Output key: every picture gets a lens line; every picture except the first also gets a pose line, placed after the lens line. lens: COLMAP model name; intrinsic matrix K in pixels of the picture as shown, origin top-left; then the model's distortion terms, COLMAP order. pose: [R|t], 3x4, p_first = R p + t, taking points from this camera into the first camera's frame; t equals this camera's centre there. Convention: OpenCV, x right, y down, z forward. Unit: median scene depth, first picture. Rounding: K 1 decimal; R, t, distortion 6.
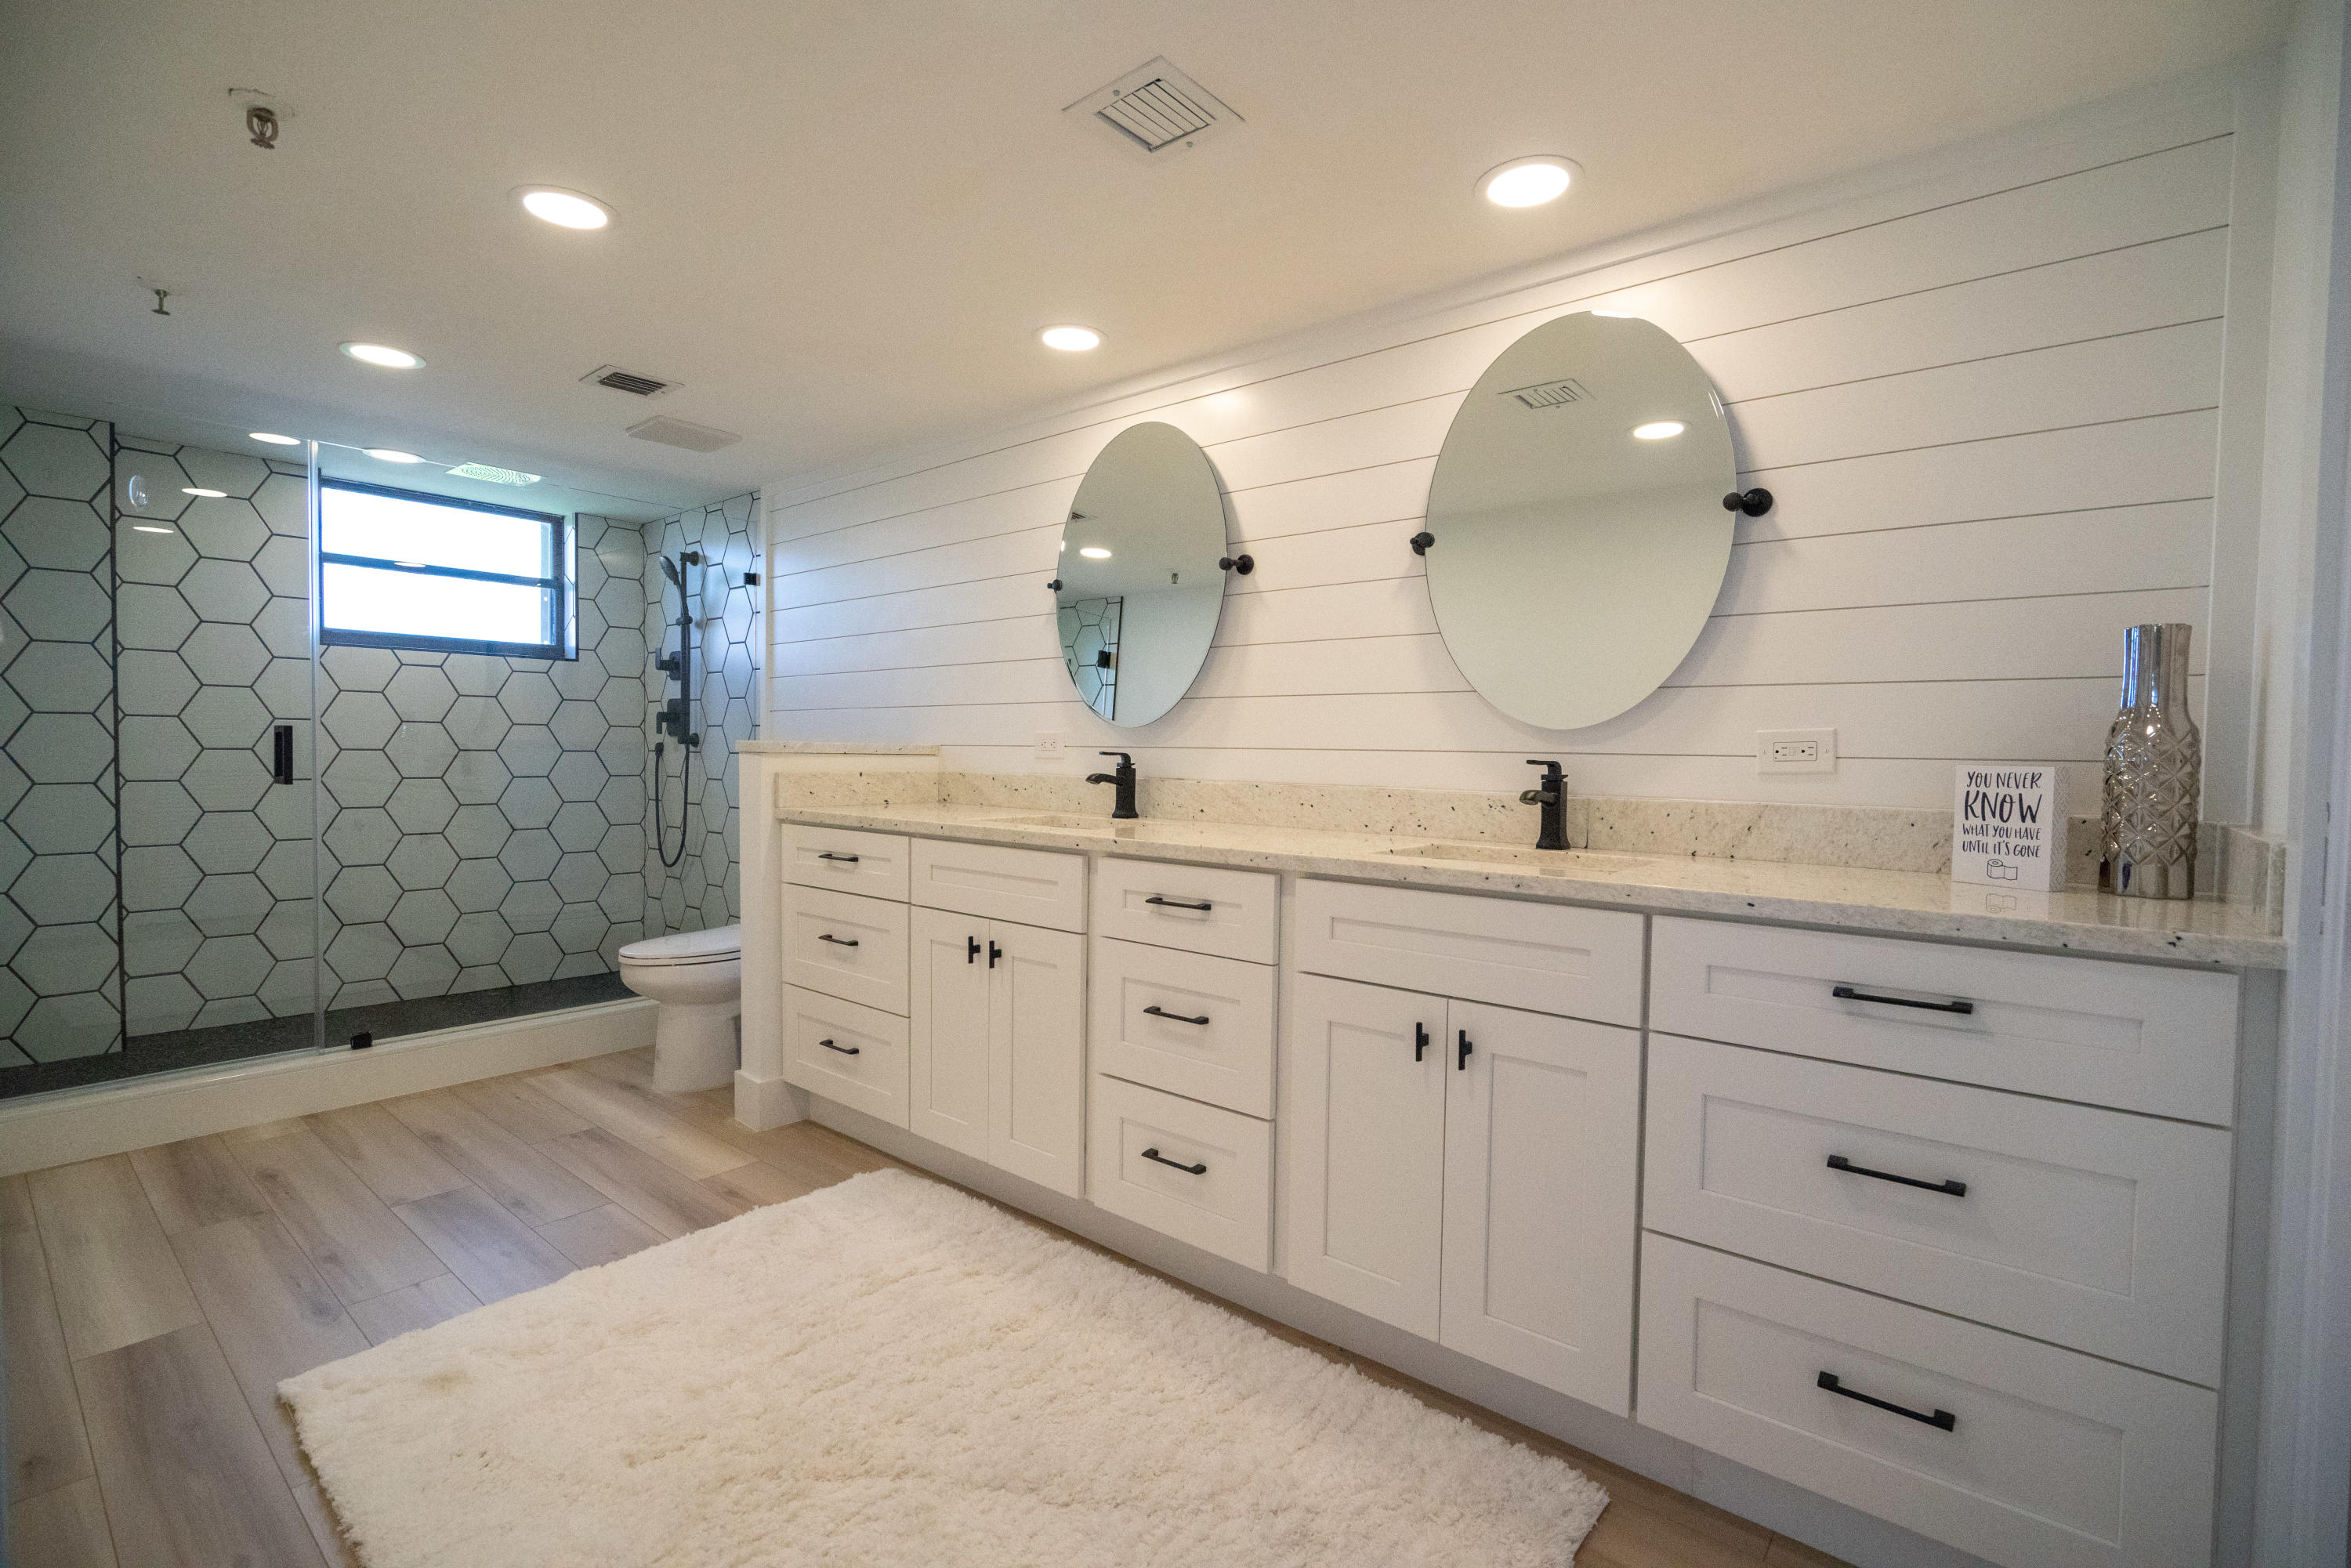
lens RADIAL K [[1048.1, 0, 1179.3], [0, 1048.1, 785.2], [0, 0, 1]] dist [-0.014079, 0.006940]
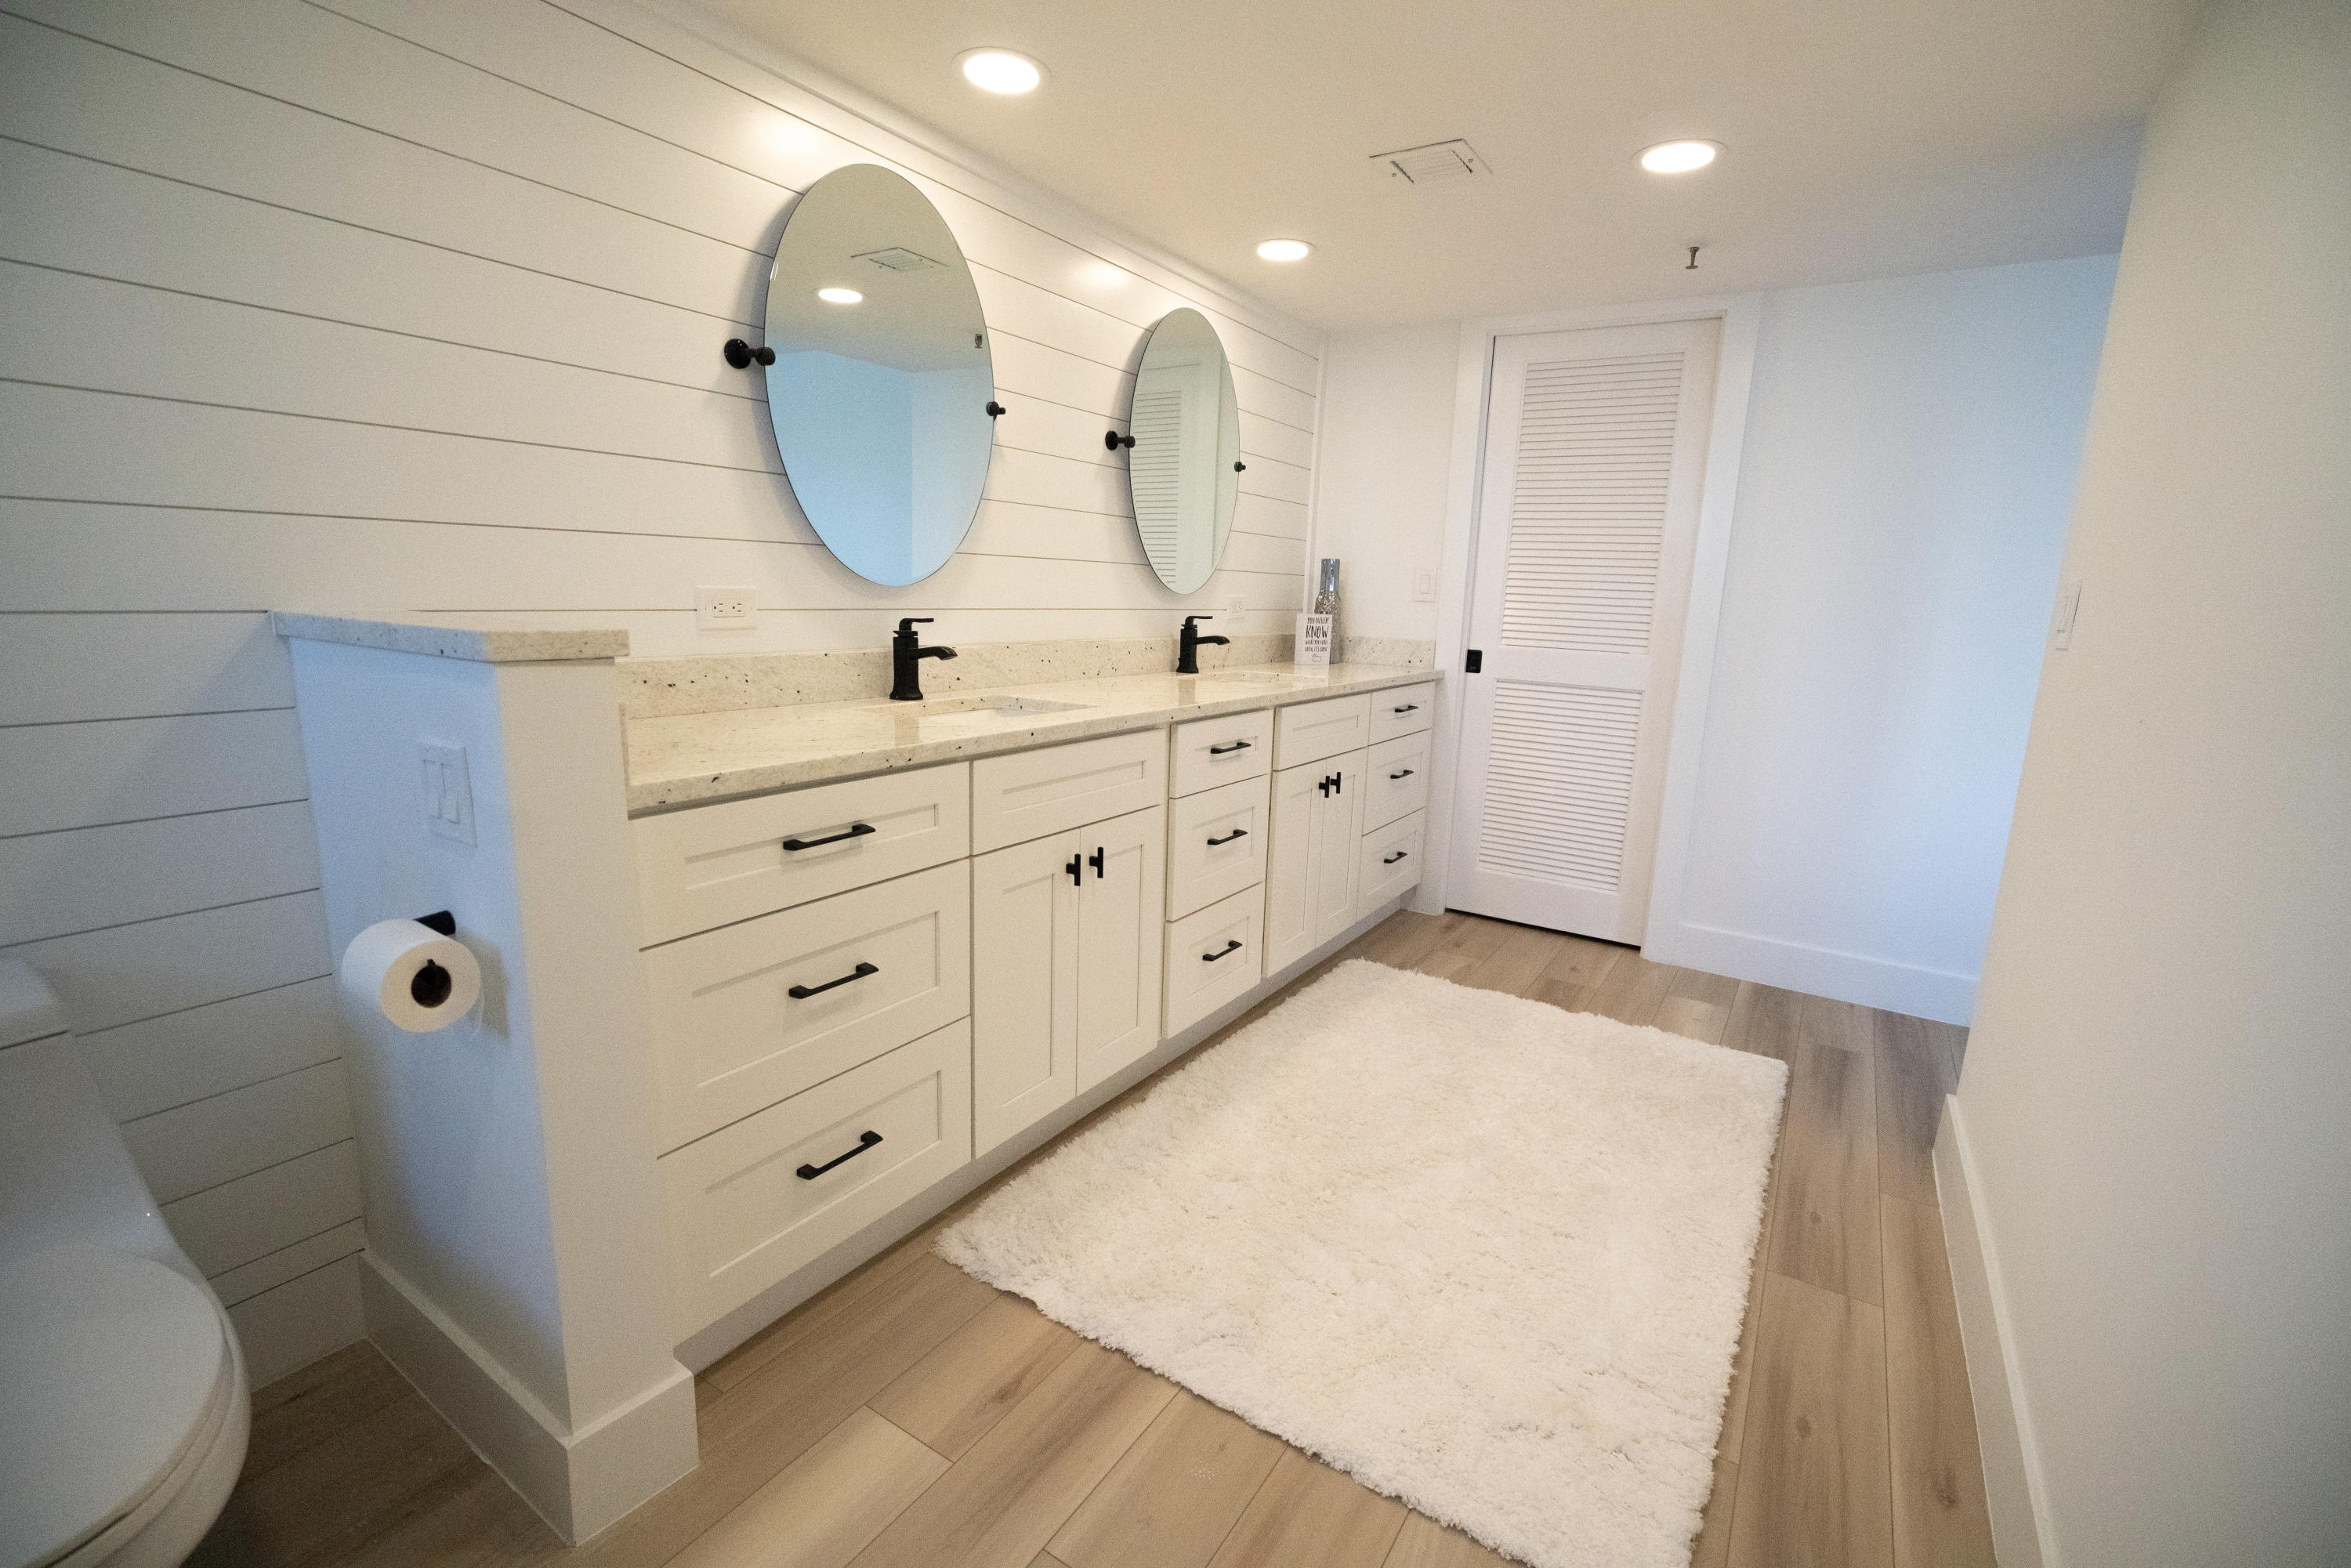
lens RADIAL K [[1048.1, 0, 1179.3], [0, 1048.1, 785.2], [0, 0, 1]] dist [-0.014079, 0.006940]
pose [[-0.123319, -0.203859, 0.971202, -0.994018], [-0.001856, 0.978718, 0.205201, -0.079629], [-0.992365, 0.023502, -0.121073, 1.005954]]
